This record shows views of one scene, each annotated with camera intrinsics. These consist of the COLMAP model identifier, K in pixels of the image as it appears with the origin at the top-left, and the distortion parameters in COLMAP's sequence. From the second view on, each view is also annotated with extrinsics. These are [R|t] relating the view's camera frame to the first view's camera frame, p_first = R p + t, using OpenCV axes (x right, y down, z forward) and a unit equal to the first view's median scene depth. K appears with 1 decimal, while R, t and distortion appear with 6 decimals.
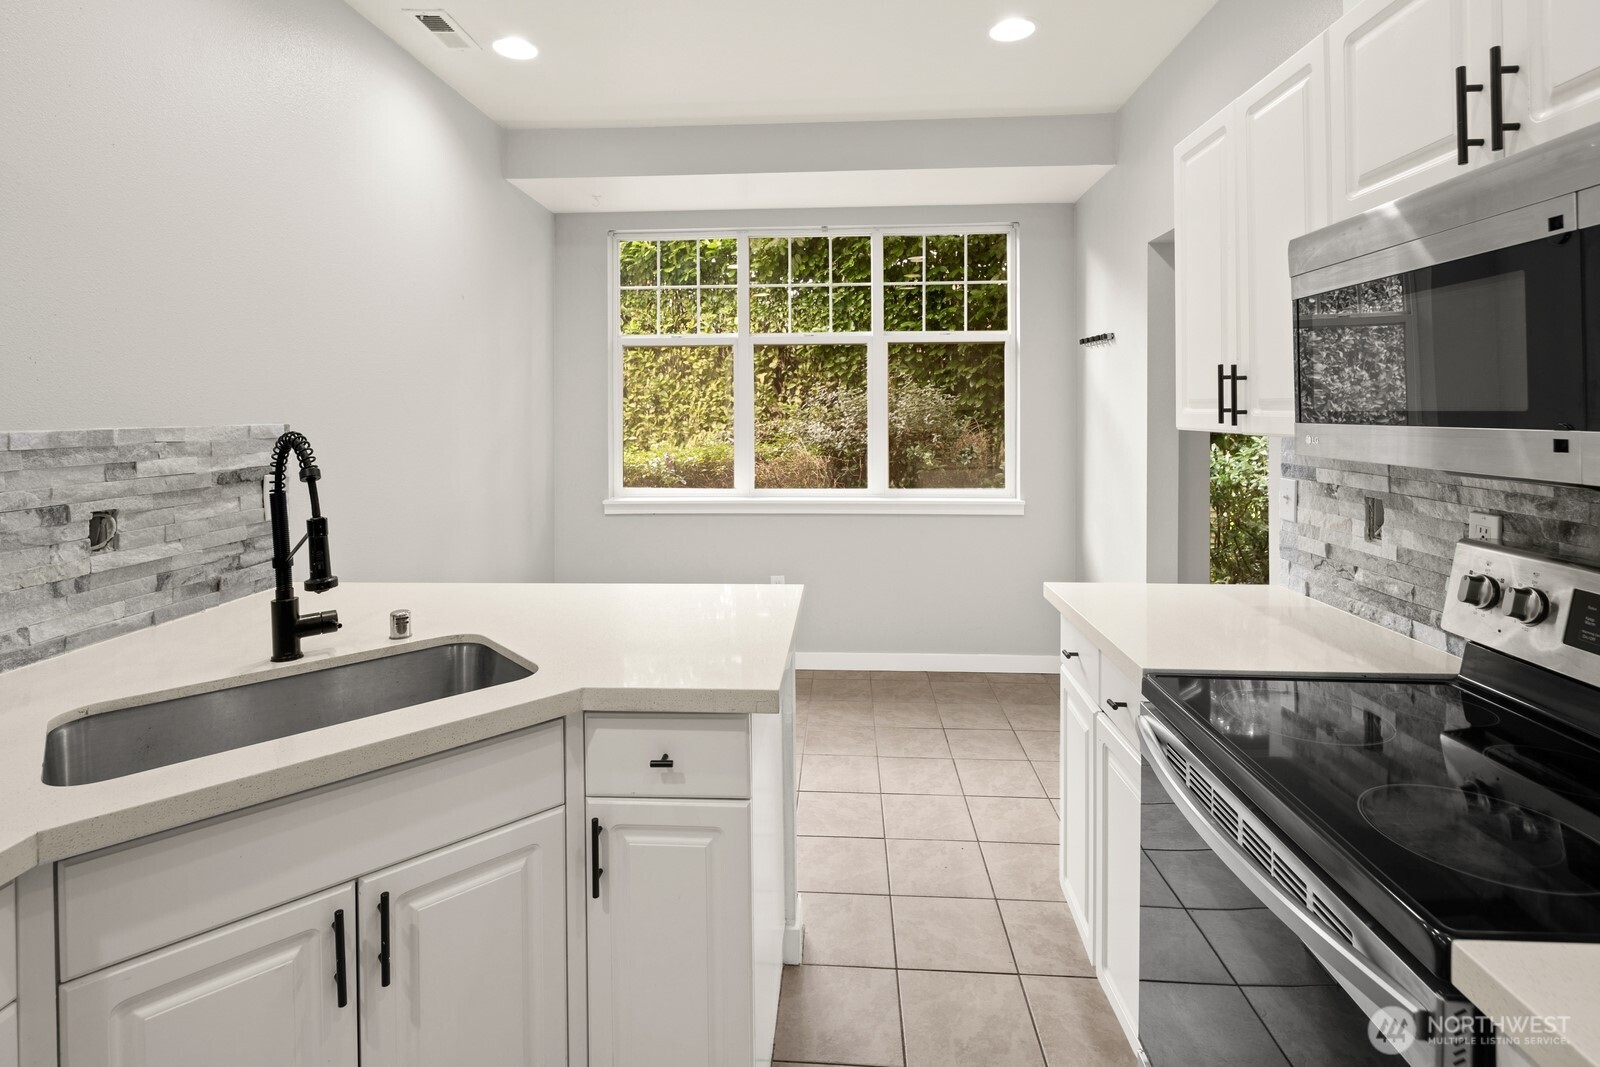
lens RADIAL K [[787.9, 0, 785.9], [0, 787.9, 411.6], [0, 0, 1]] dist [0.010346, -0.006239]
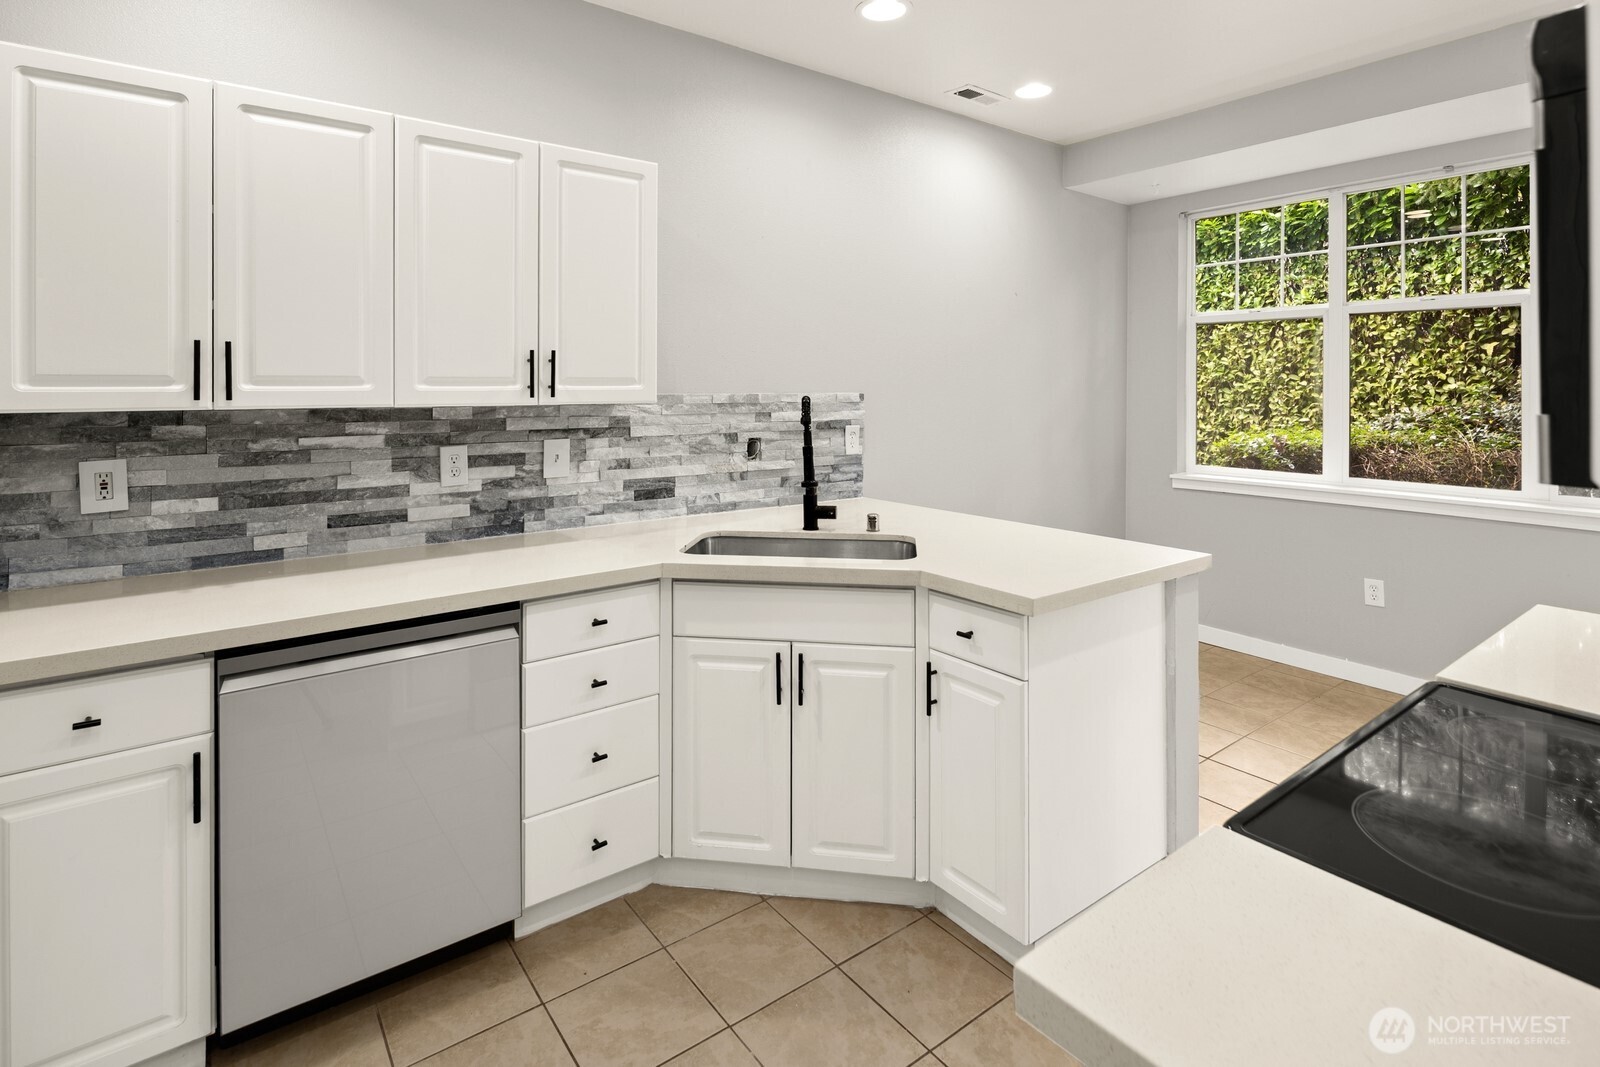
lens RADIAL K [[787.9, 0, 800.0], [0, 787.9, 383.1], [0, 0, 1]] dist [0.010346, -0.006239]
pose [[0.655671, 0.003616, -0.755038, 0.228080], [-0.009758, 0.999946, -0.003684, 0.001262], [0.754983, 0.009783, 0.655671, -0.047477]]
